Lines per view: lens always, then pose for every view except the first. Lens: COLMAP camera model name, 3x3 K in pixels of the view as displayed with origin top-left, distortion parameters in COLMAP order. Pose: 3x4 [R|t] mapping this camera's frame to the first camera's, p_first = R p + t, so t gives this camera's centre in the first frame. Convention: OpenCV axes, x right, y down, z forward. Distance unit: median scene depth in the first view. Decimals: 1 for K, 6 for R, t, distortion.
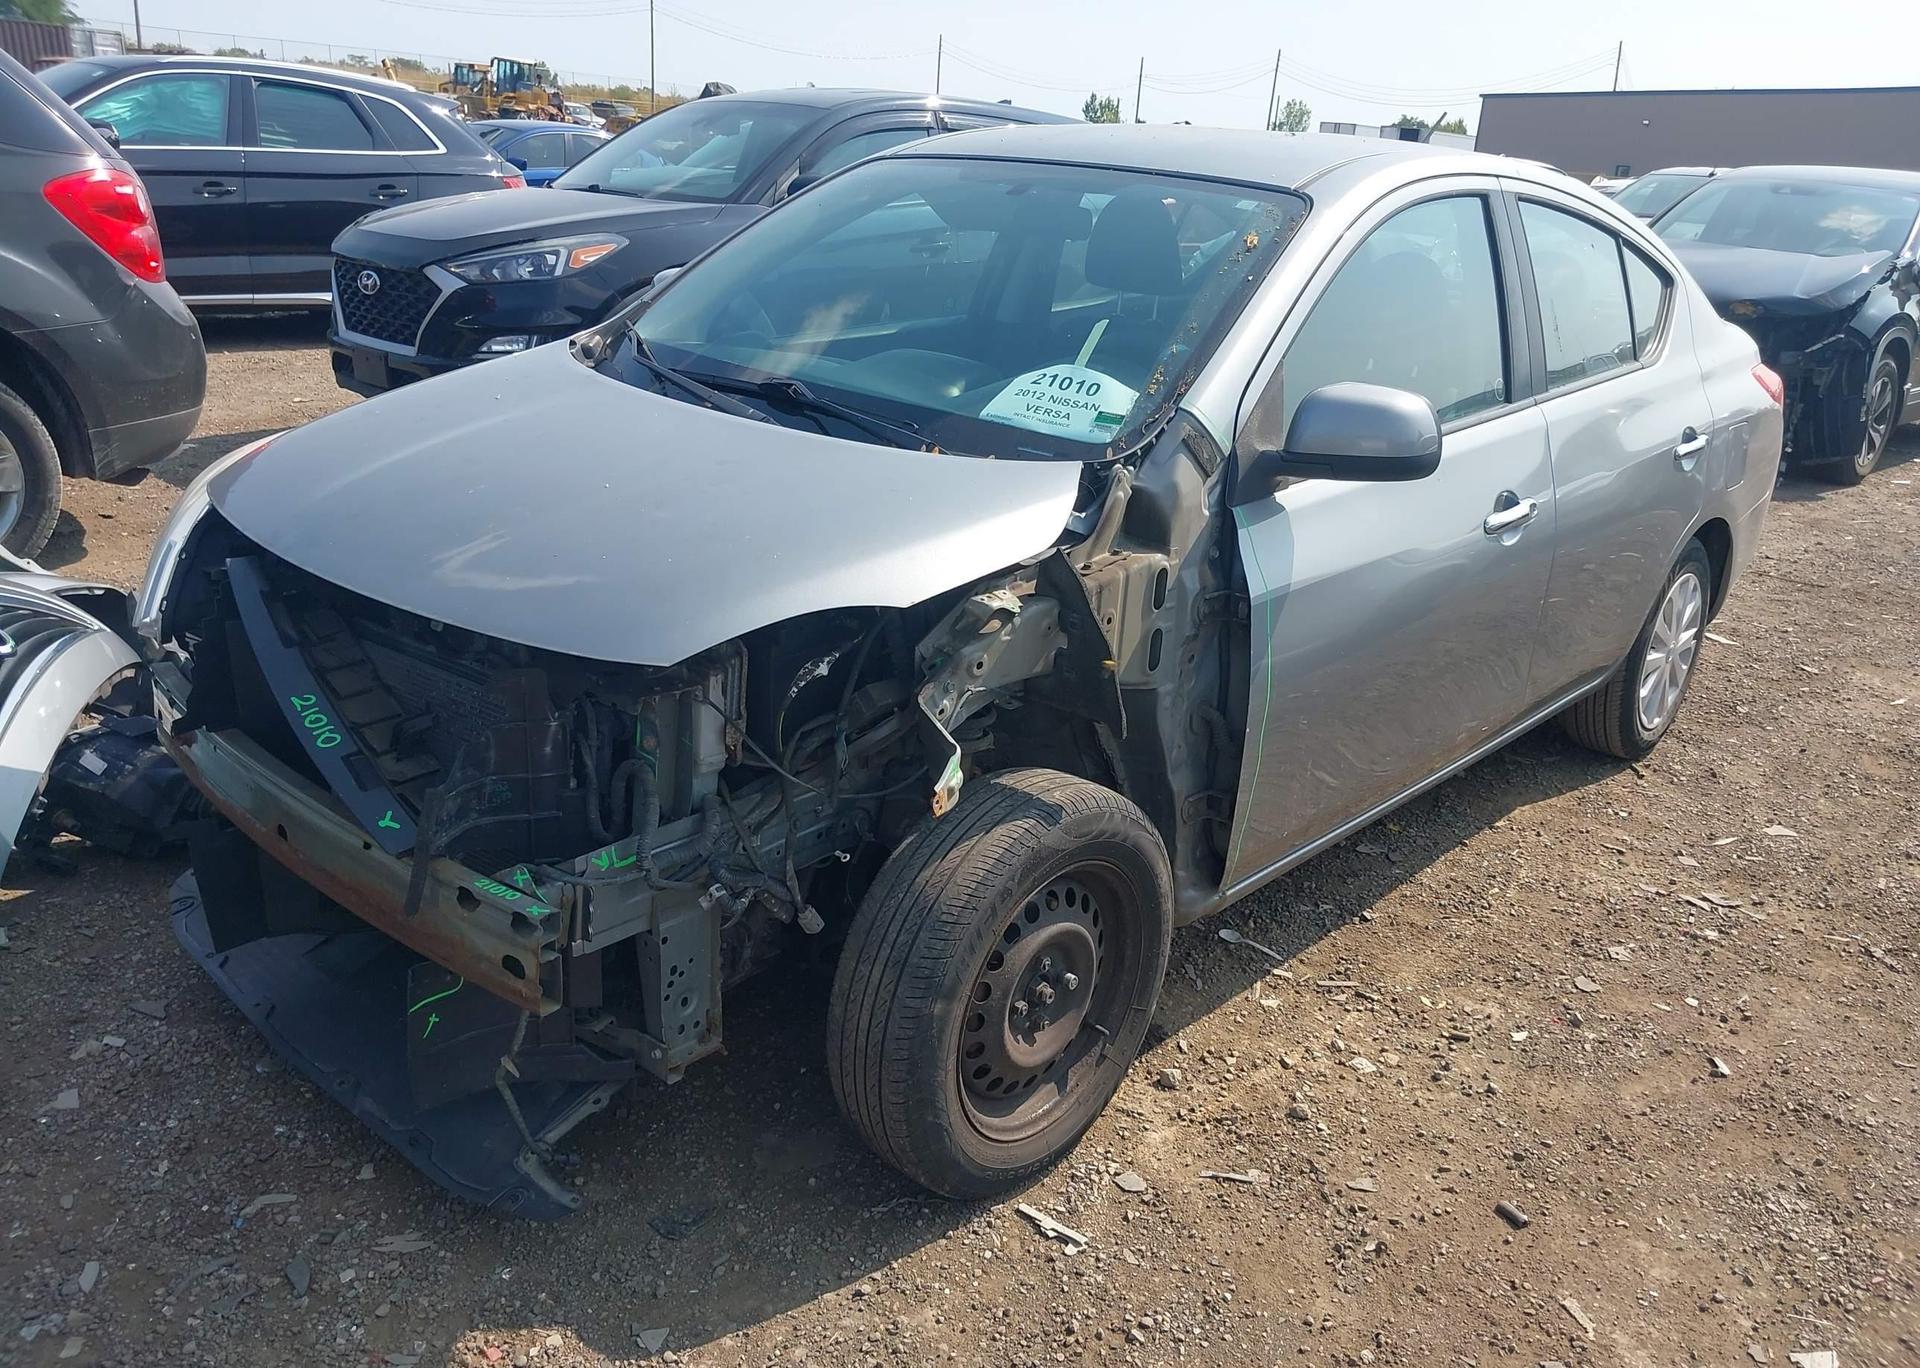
lens RADIAL K [[1510.4, 0, 983.4], [0, 1510.4, 673.1], [0, 0, 1]] dist [0.016653, -0.002947]
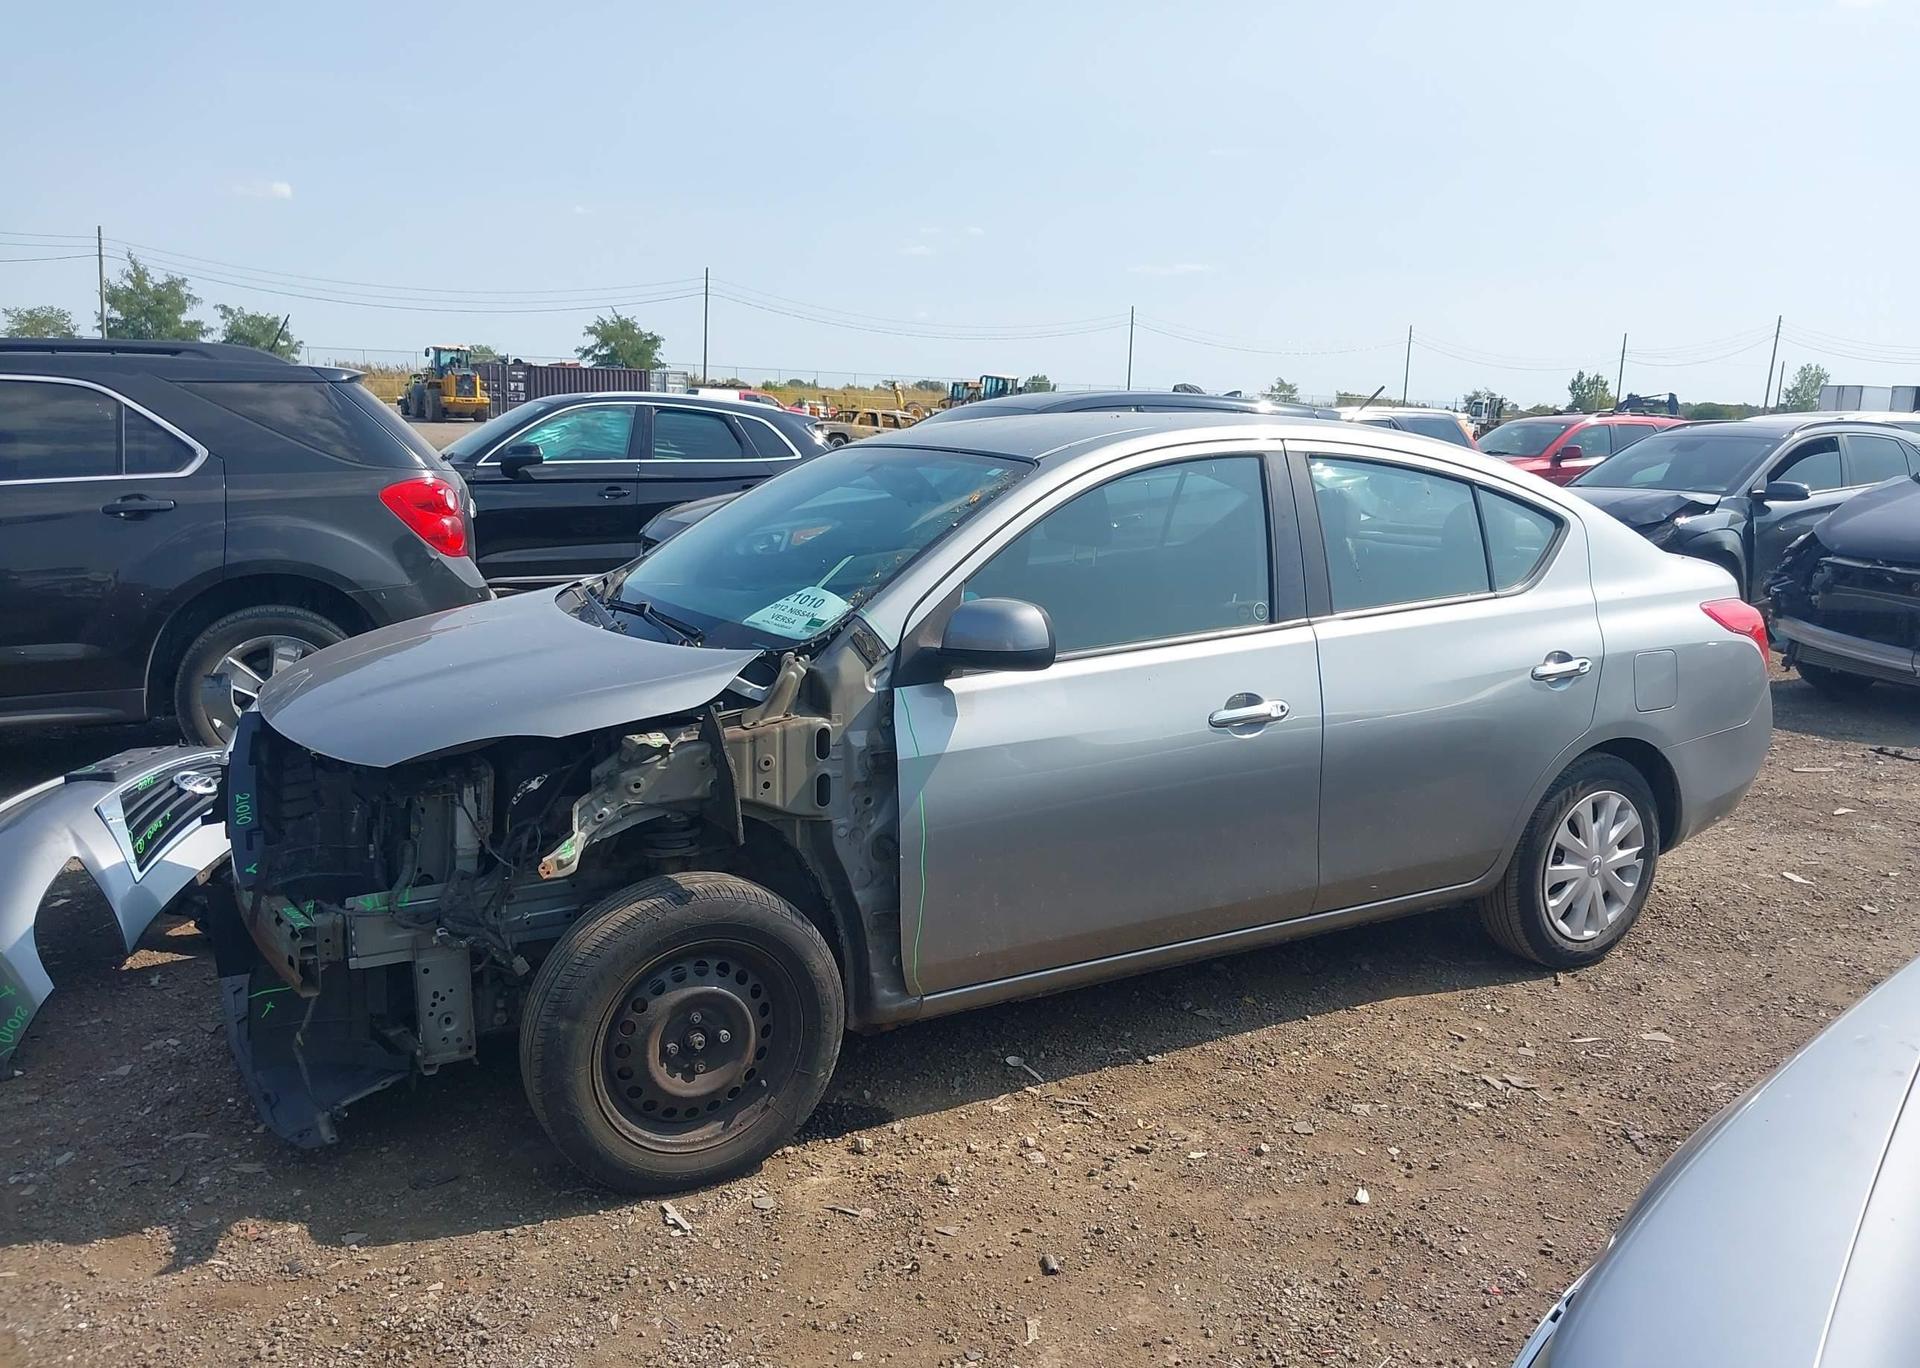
lens RADIAL K [[1465.2, 0, 959.9], [0, 1465.2, 694.7], [0, 0, 1]] dist [0.073660, -0.201122]
pose [[0.955016, 0.008262, -0.296439, 0.609402], [-0.056549, 0.986344, -0.154688, 0.093296], [0.291112, 0.164493, 0.942441, -0.196286]]
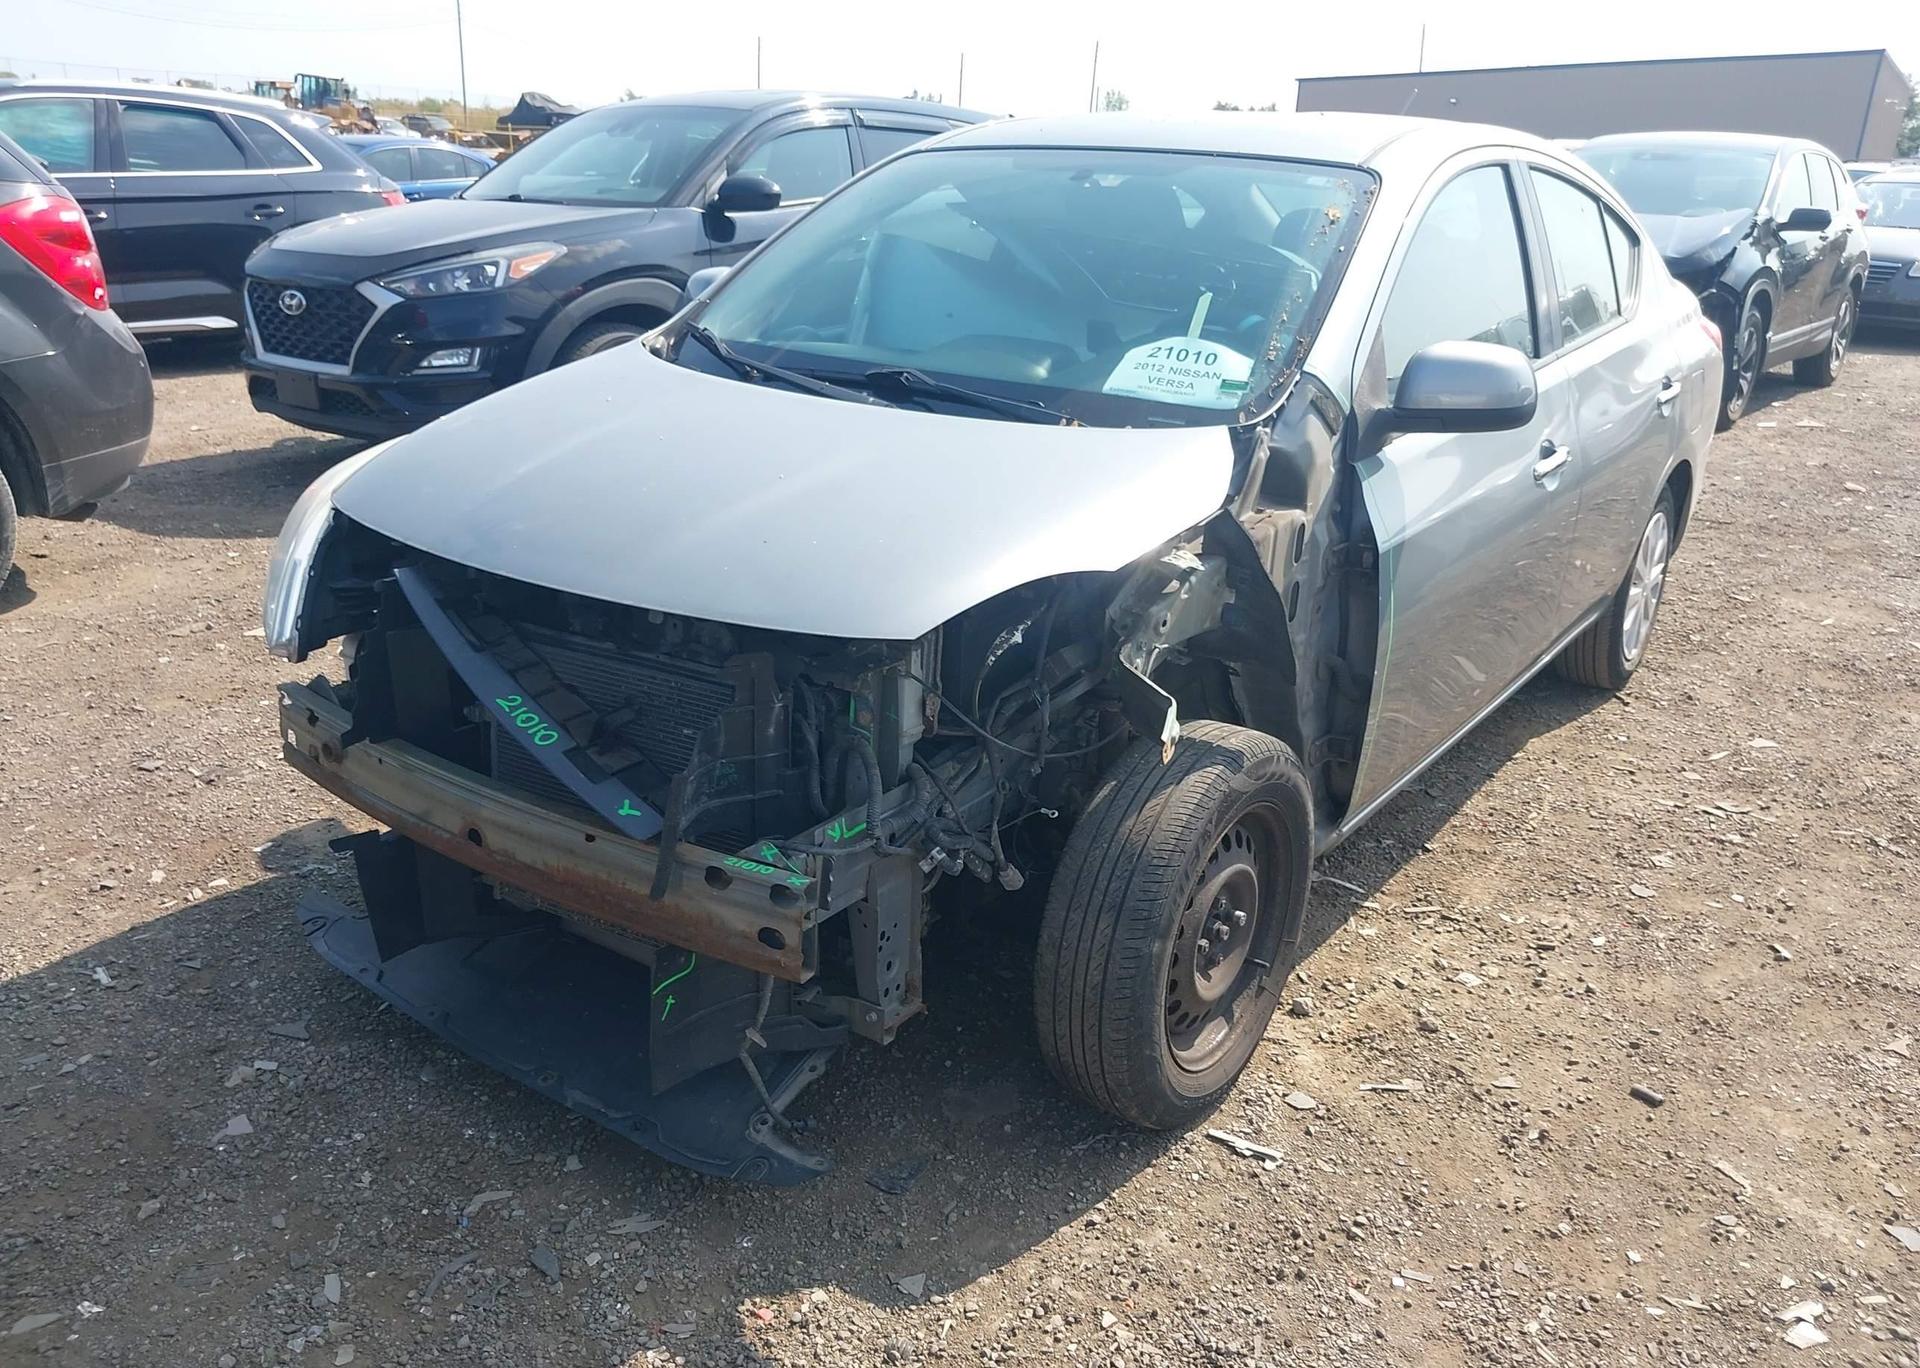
lens RADIAL K [[1487.0, 0, 1015.8], [0, 1487.0, 681.3], [0, 0, 1]] dist [0.023940, -0.024851]
pose [[0.992776, -0.069802, 0.097590, -0.180246], [0.068607, 0.997523, 0.015548, 0.010475], [-0.098434, -0.008740, 0.995105, -0.024385]]
